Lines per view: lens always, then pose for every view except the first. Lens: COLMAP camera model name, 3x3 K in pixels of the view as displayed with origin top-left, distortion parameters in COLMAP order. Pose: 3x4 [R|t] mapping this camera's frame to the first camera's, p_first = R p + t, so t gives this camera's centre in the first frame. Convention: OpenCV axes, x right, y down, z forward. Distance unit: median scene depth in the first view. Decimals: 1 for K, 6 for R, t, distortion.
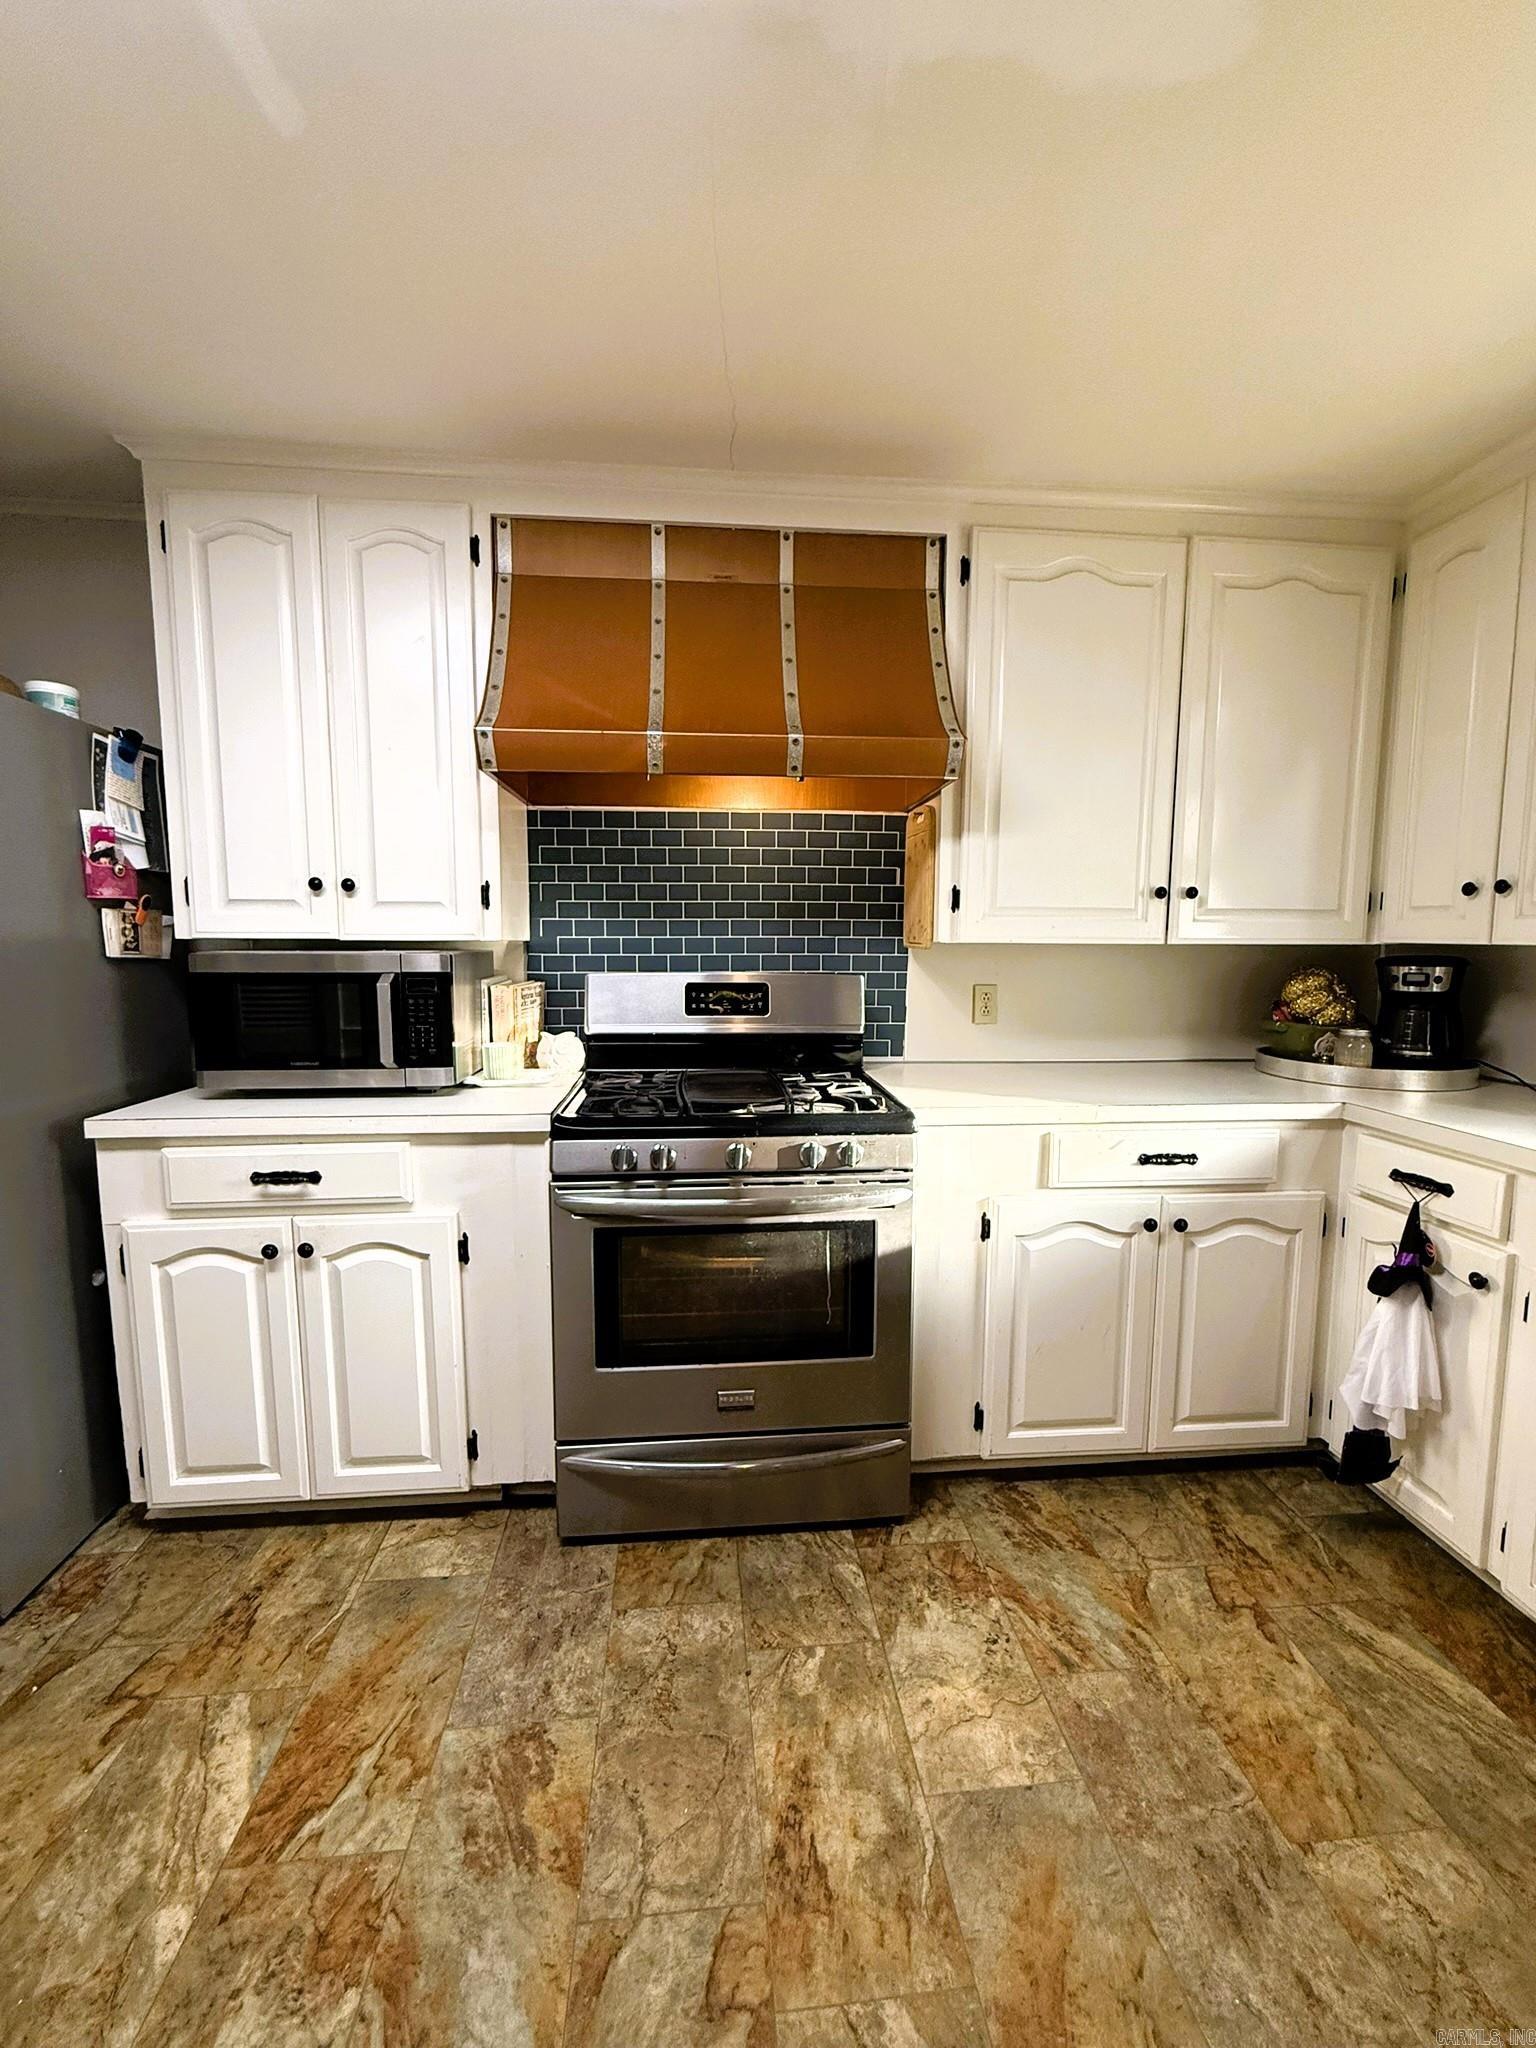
lens RADIAL K [[819.3, 0, 764.9], [0, 819.3, 1020.2], [0, 0, 1]] dist [0.000251, -0.000283]
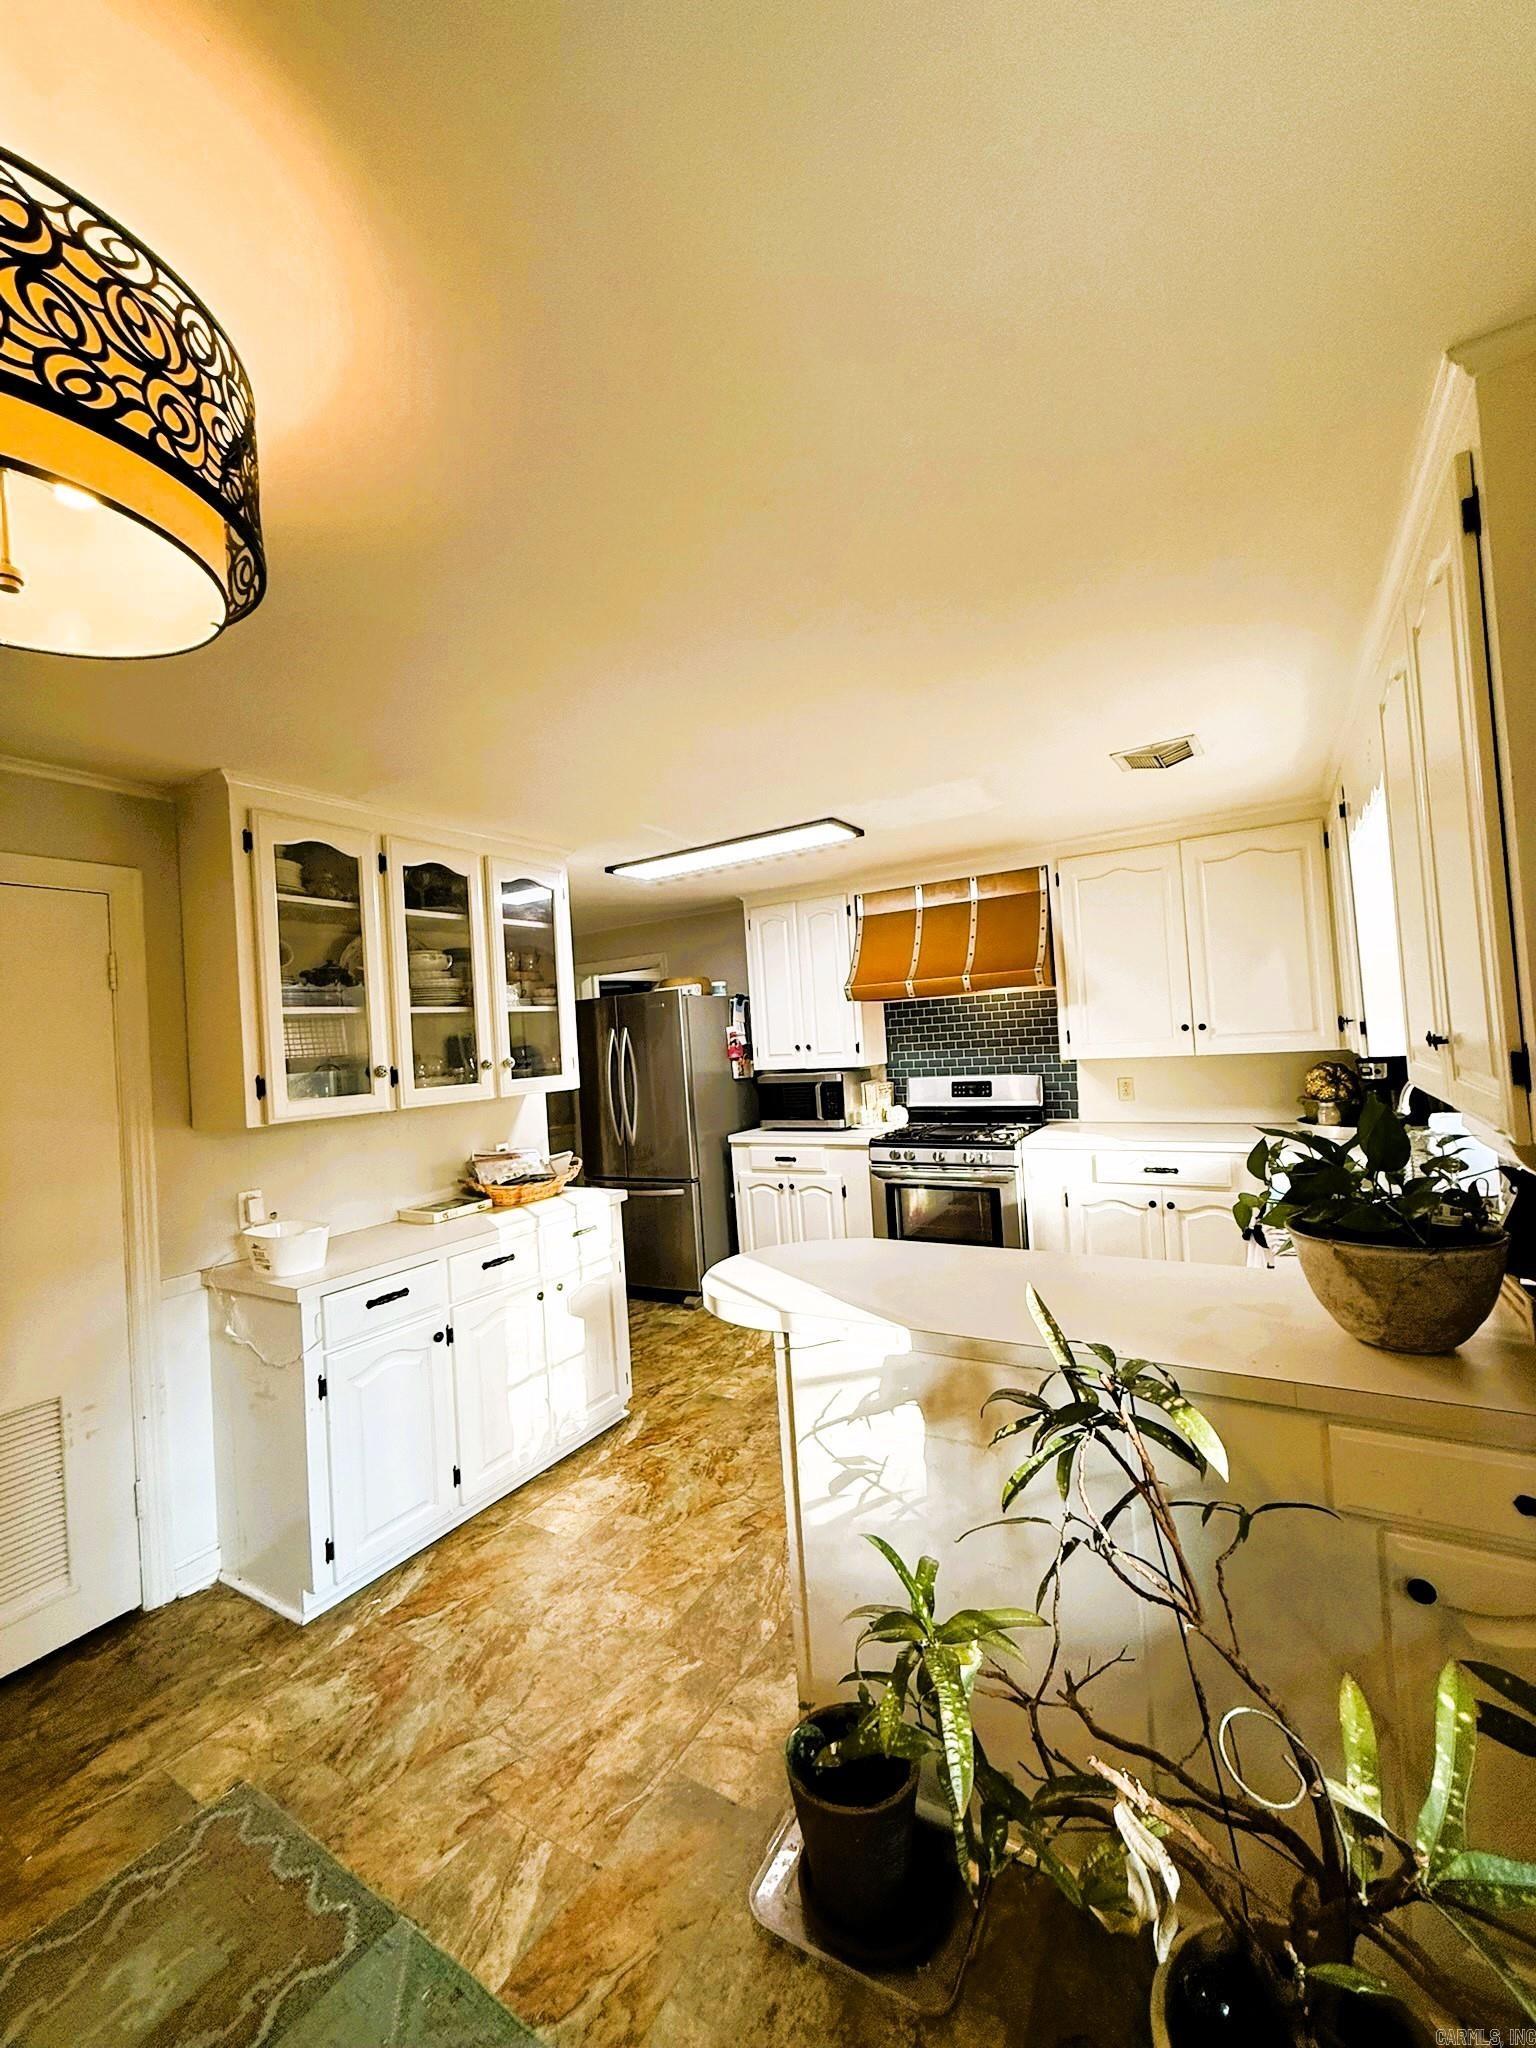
lens RADIAL K [[819.3, 0, 761.9], [0, 819.3, 1017.3], [0, 0, 1]] dist [0.000251, -0.000283]
pose [[0.797932, -0.067628, -0.598941, 0.925610], [0.008605, 0.994862, -0.100869, -0.002899], [0.602686, 0.075333, 0.794415, -1.136274]]
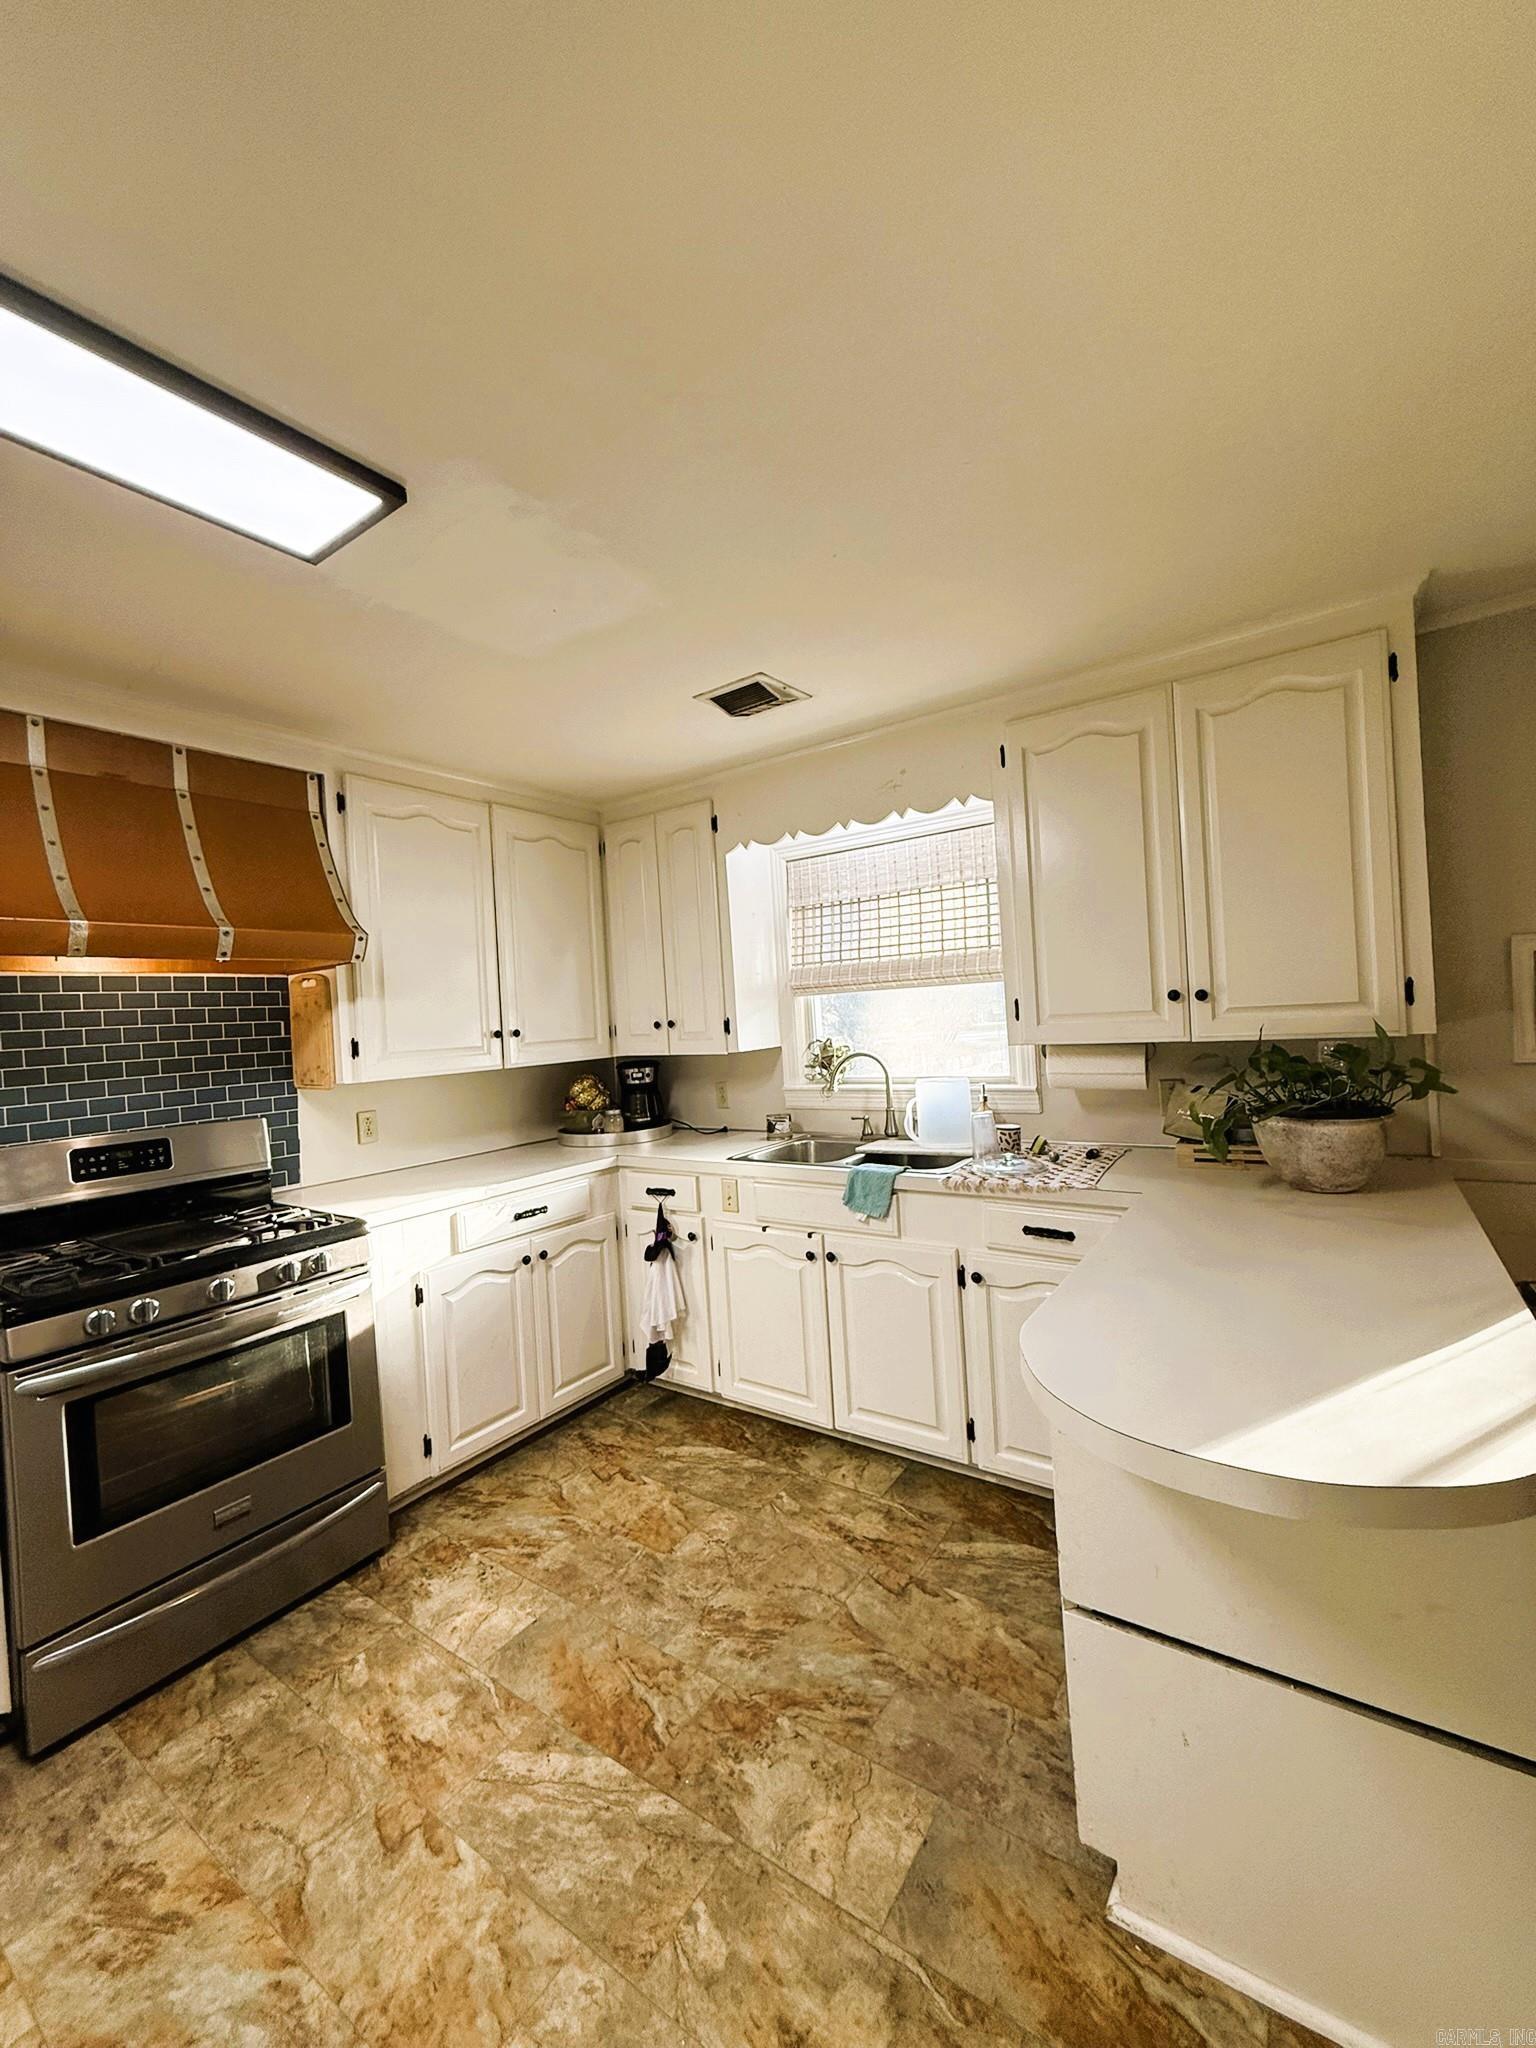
lens RADIAL K [[819.3, 0, 767.1], [0, 819.3, 1019.9], [0, 0, 1]] dist [0.000251, -0.000283]
pose [[0.641245, -0.044288, 0.766057, -0.367327], [0.135119, 0.989251, -0.055913, -0.038301], [-0.755346, 0.139363, 0.640336, -0.340000]]
